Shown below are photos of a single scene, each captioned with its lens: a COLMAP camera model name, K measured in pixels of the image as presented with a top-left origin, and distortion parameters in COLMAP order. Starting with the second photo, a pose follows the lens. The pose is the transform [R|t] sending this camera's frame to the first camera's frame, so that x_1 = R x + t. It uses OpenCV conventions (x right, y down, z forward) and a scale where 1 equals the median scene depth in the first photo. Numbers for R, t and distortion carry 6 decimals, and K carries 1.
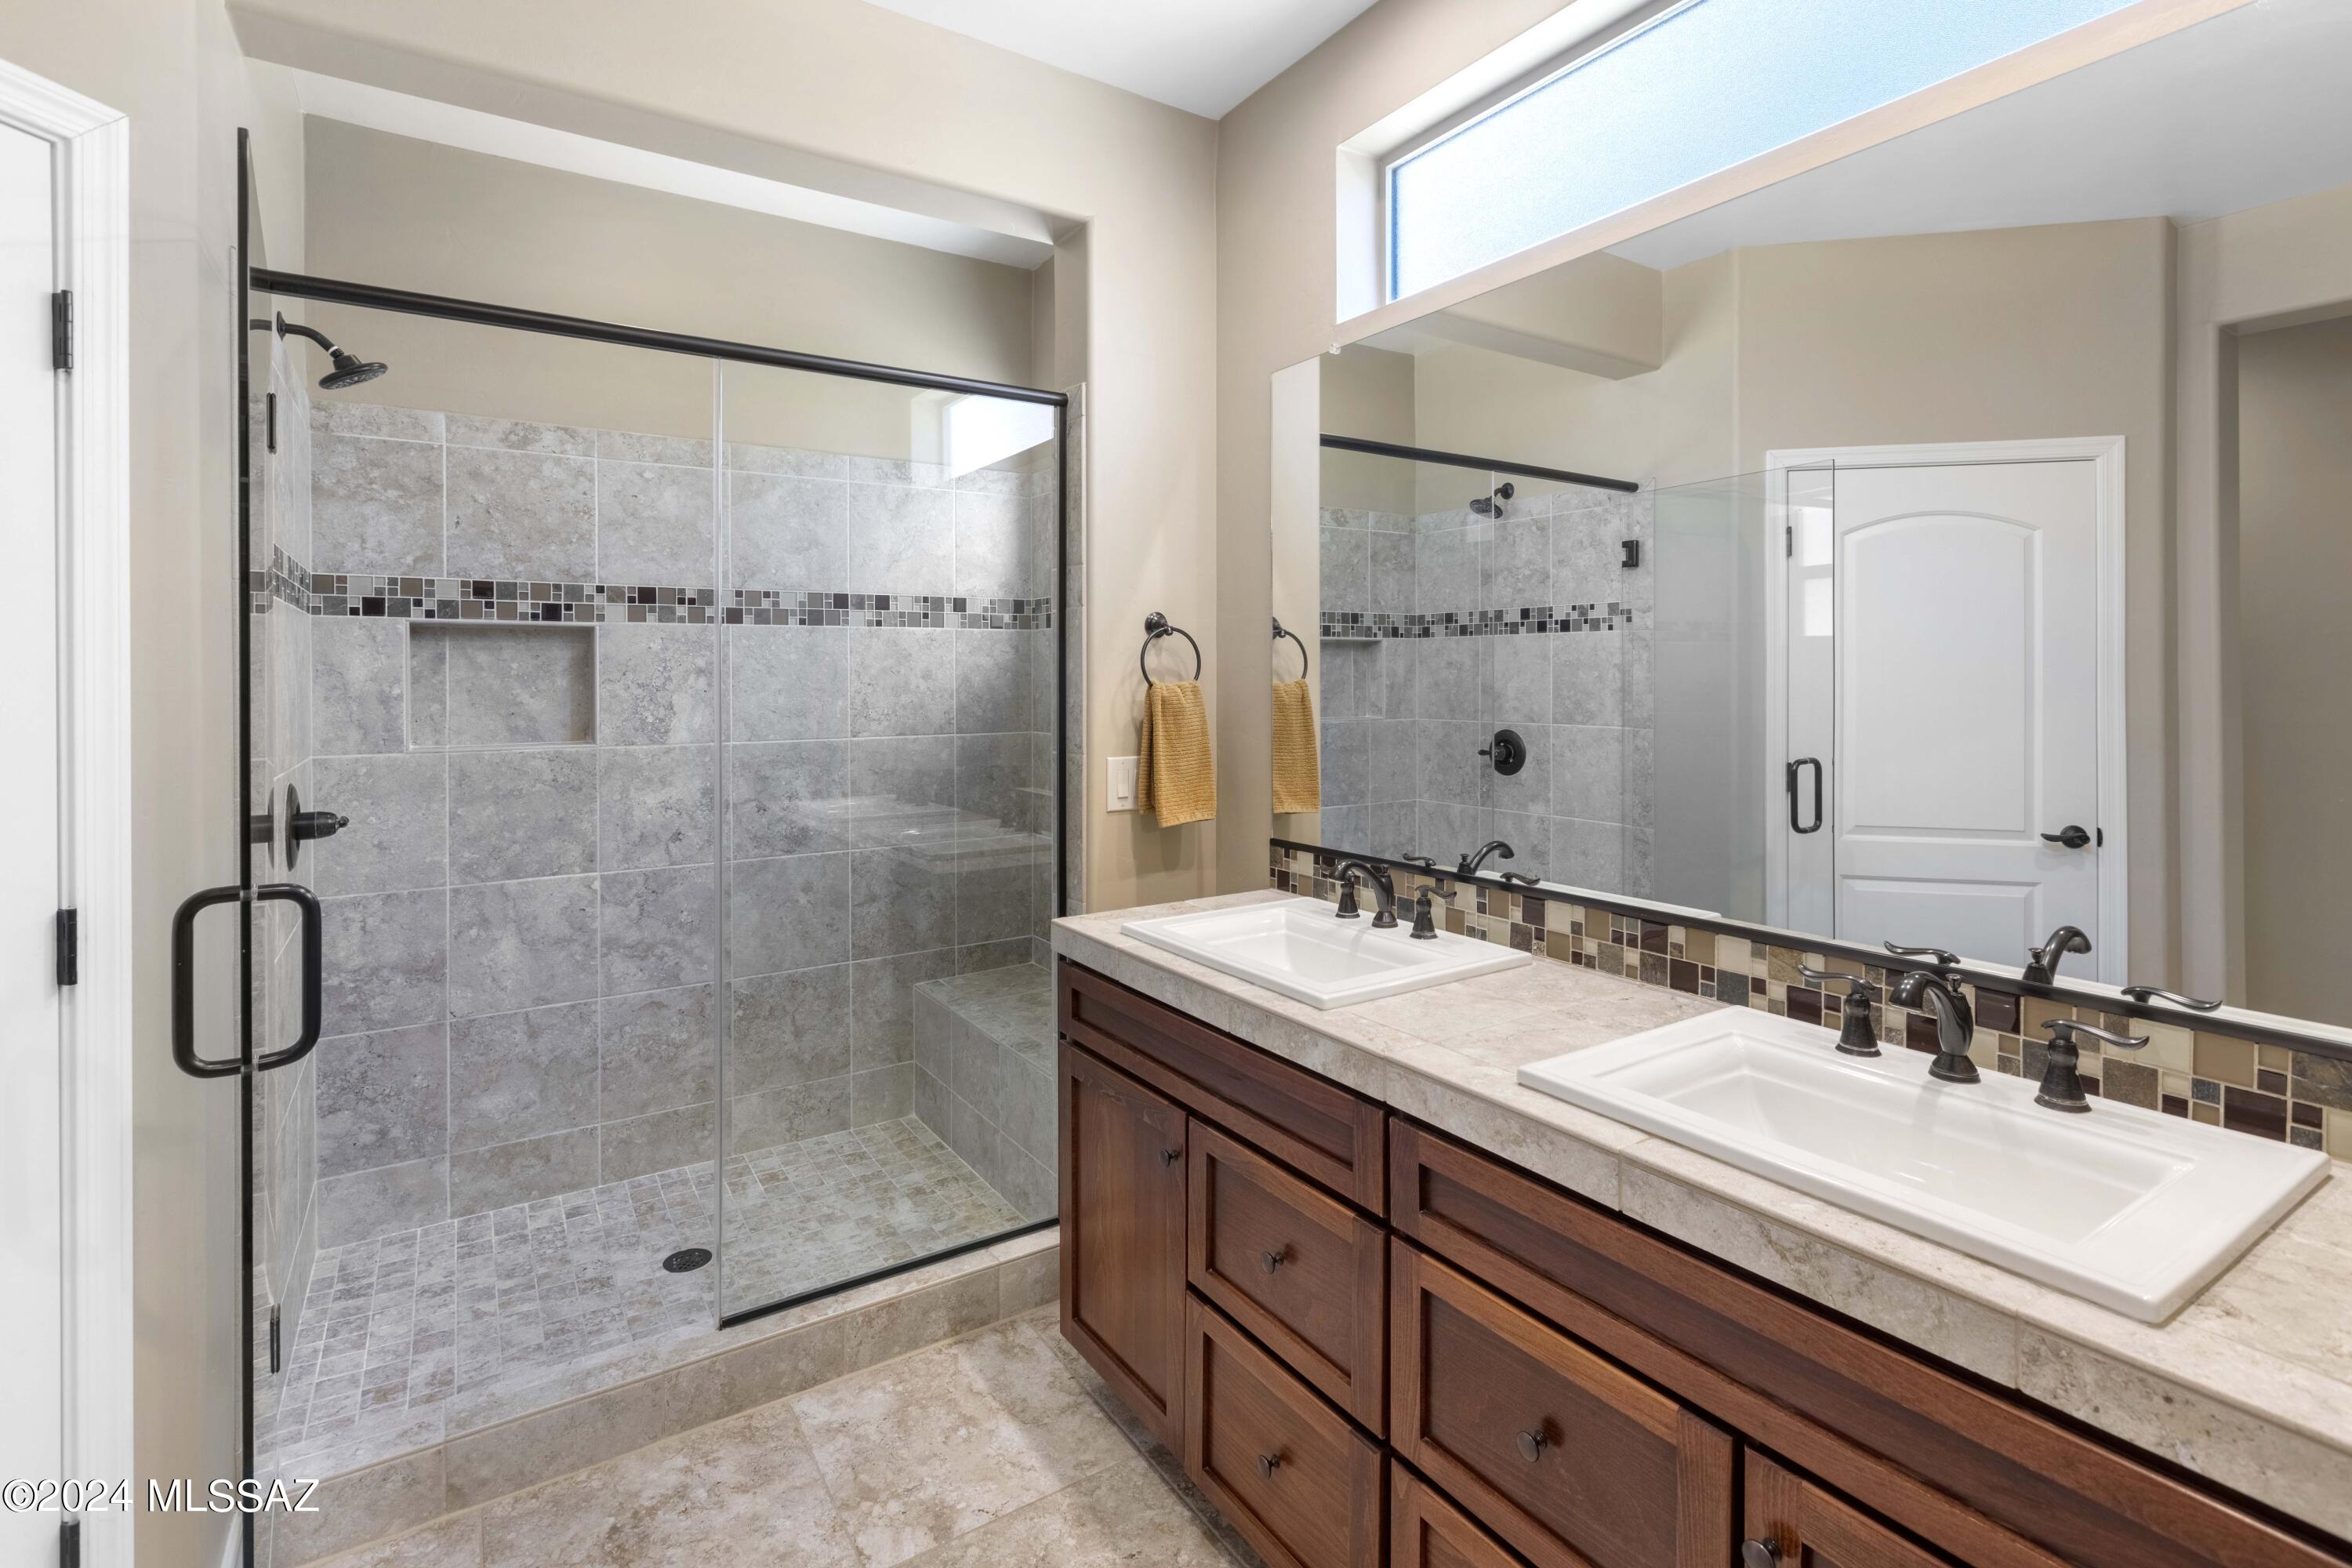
lens RADIAL K [[1106.5, 0, 1181.2], [0, 1106.5, 692.6], [0, 0, 1]] dist [0.013693, -0.002242]
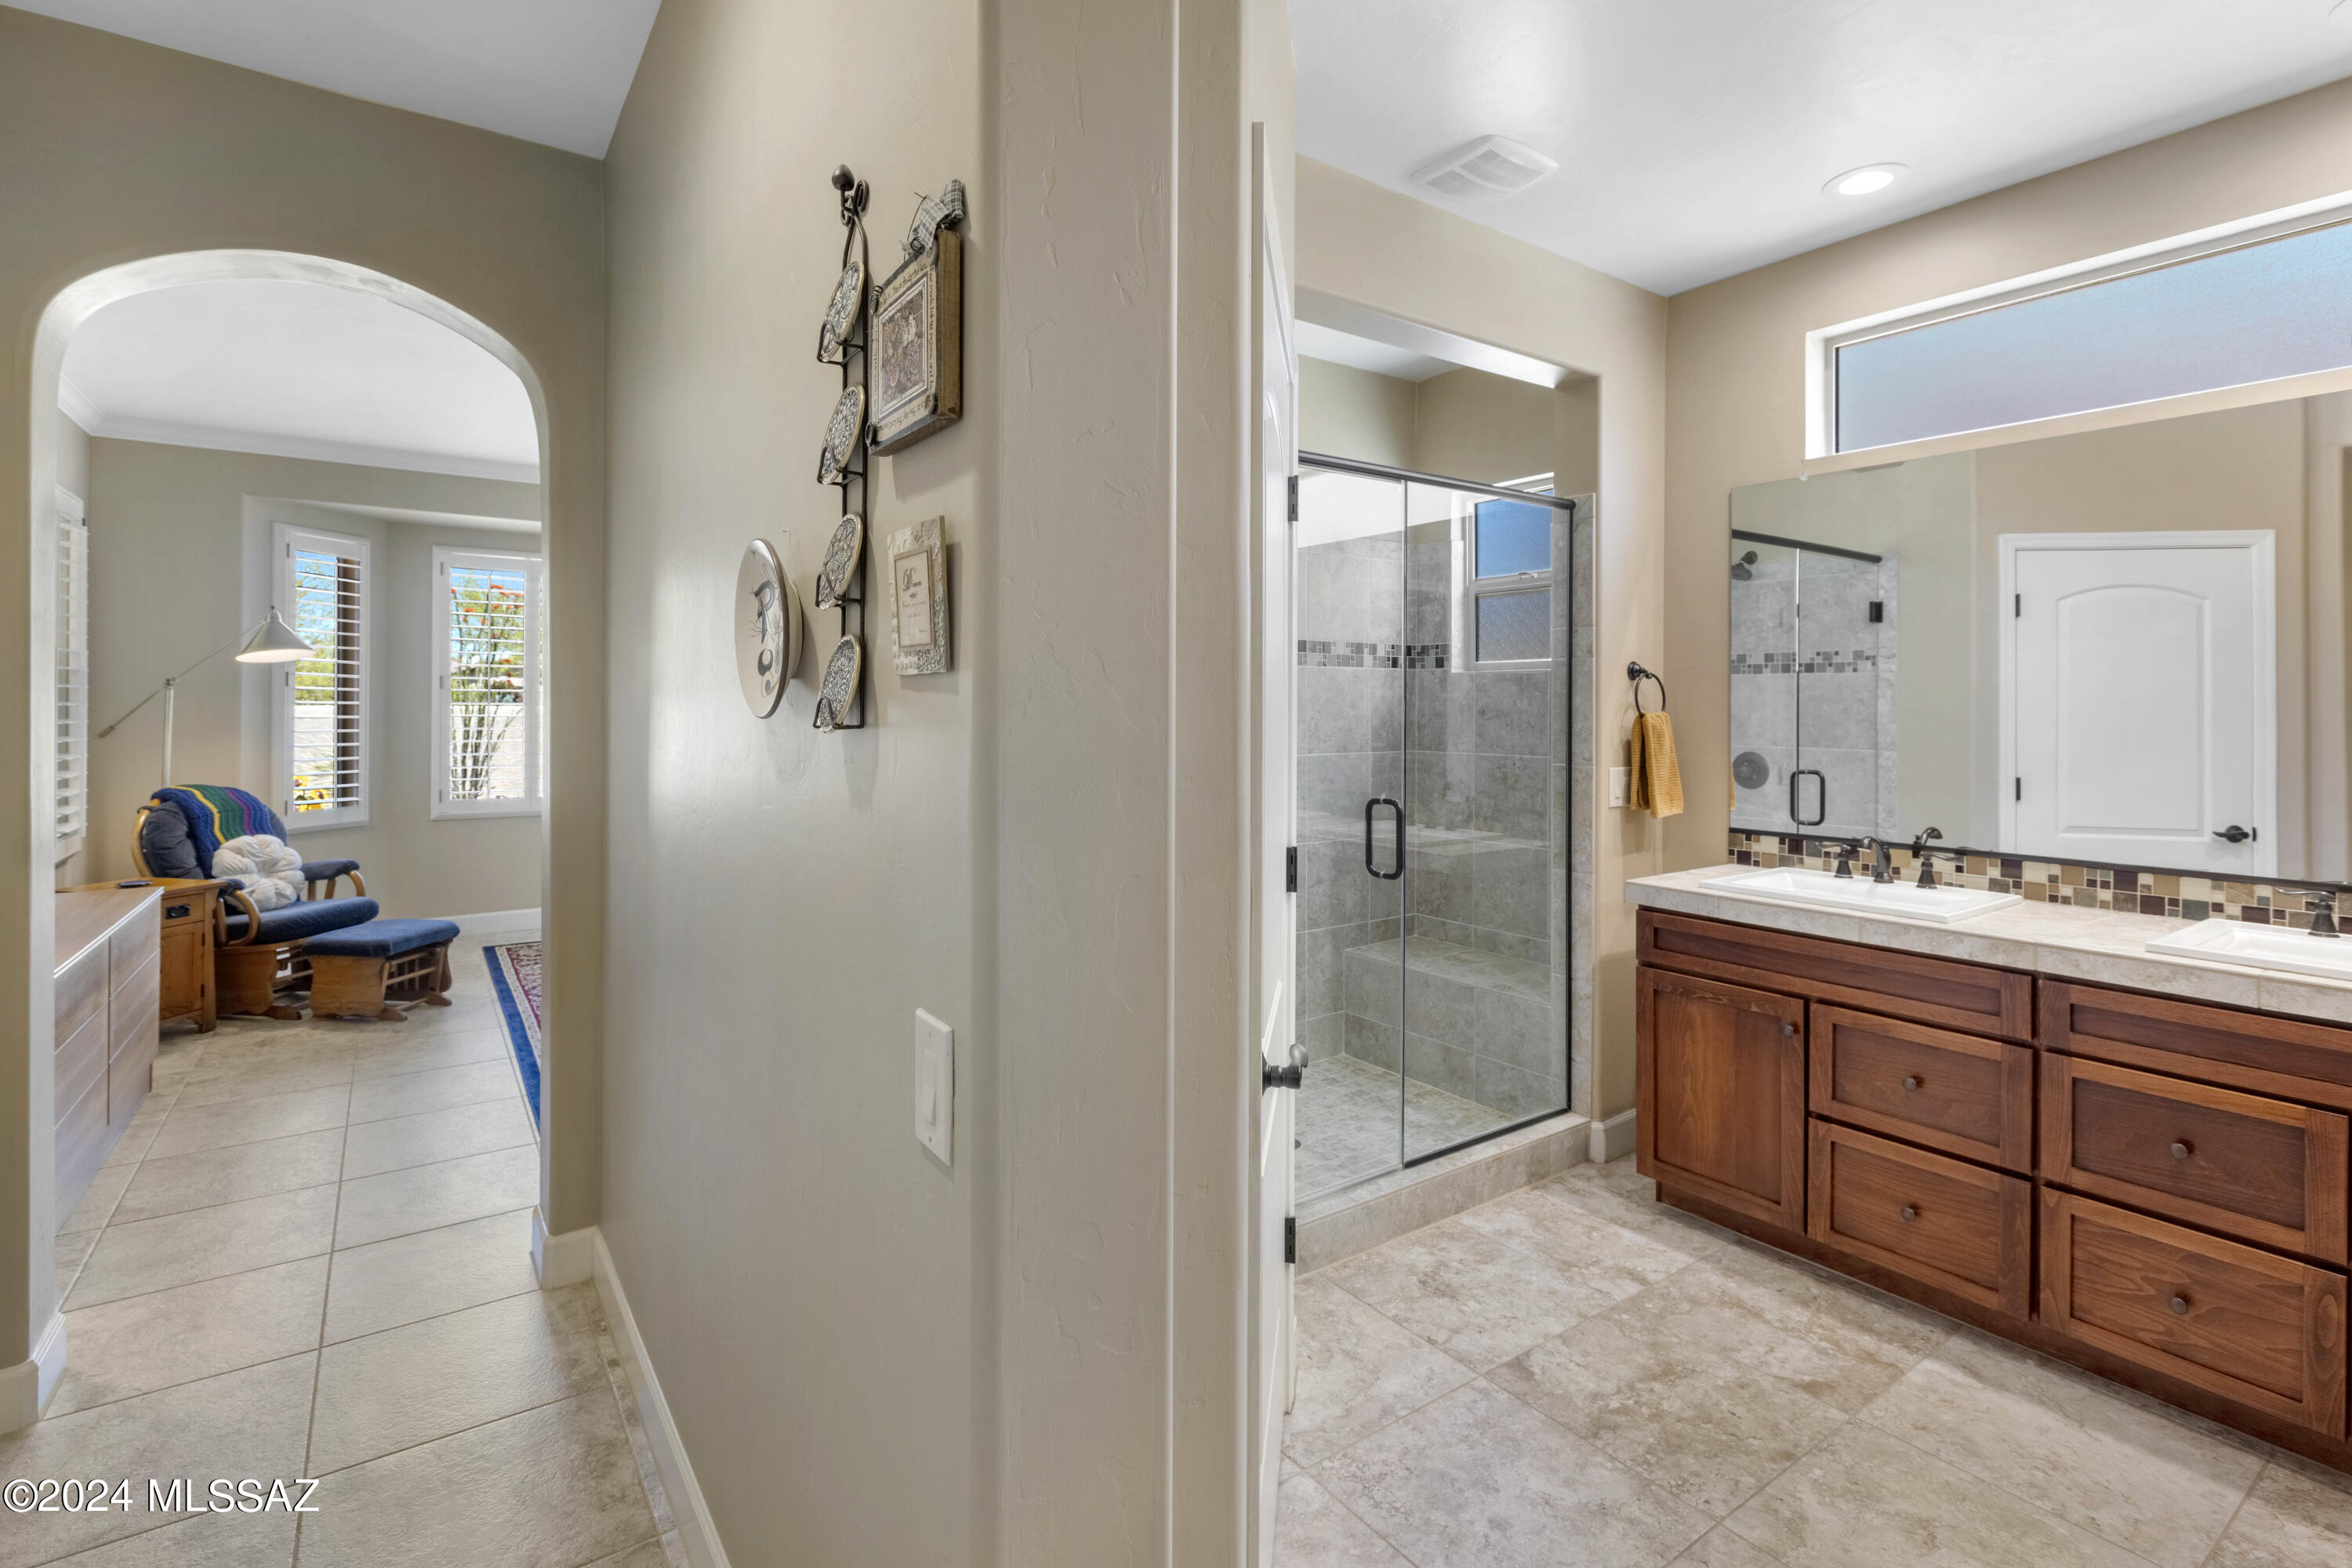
lens RADIAL K [[1106.5, 0, 1183.6], [0, 1106.5, 705.7], [0, 0, 1]] dist [0.013693, -0.002242]
pose [[0.999108, 0.006715, 0.041686, -0.715084], [-0.006277, 0.999924, -0.010621, -0.000230], [-0.041754, 0.010350, 0.999074, -0.379559]]
